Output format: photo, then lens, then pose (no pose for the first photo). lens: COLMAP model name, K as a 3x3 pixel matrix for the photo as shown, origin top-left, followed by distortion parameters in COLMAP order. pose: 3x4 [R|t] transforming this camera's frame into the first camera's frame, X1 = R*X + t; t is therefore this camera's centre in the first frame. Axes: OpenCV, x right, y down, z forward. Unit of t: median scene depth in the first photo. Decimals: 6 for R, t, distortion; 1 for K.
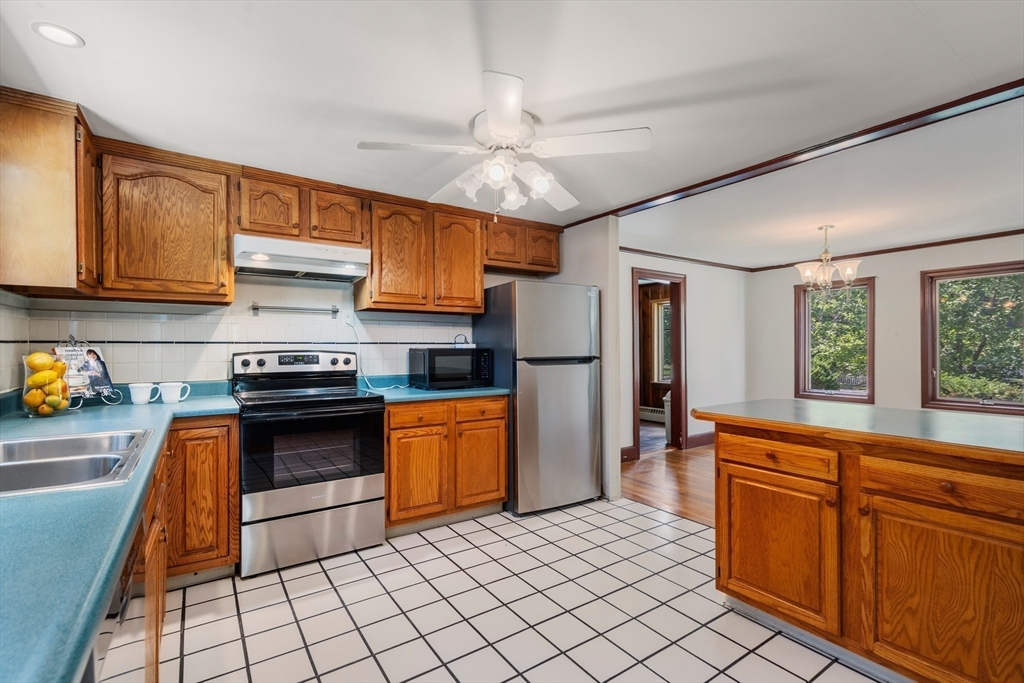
lens RADIAL K [[464.7, 0, 509.4], [0, 464.7, 349.2], [0, 0, 1]] dist [-0.003904, 0.000841]
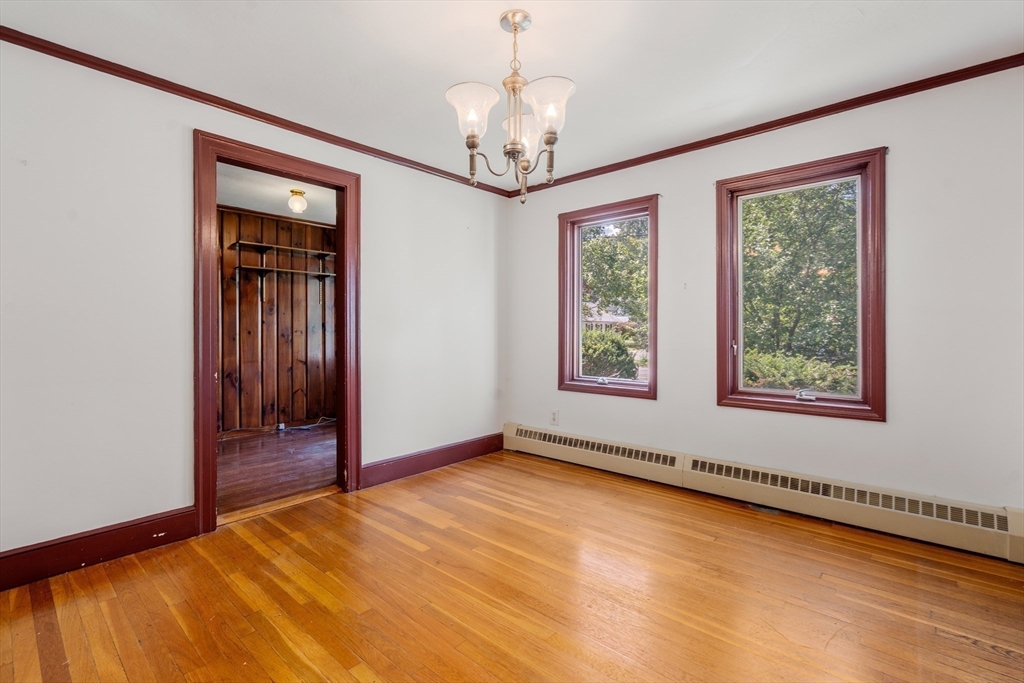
lens RADIAL K [[464.7, 0, 512.9], [0, 464.7, 334.6], [0, 0, 1]] dist [-0.003904, 0.000841]
pose [[0.969210, 0.002198, 0.246226, 0.424932], [-0.003305, 0.999986, 0.004080, 0.028090], [-0.246214, -0.004768, 0.969204, 0.422250]]
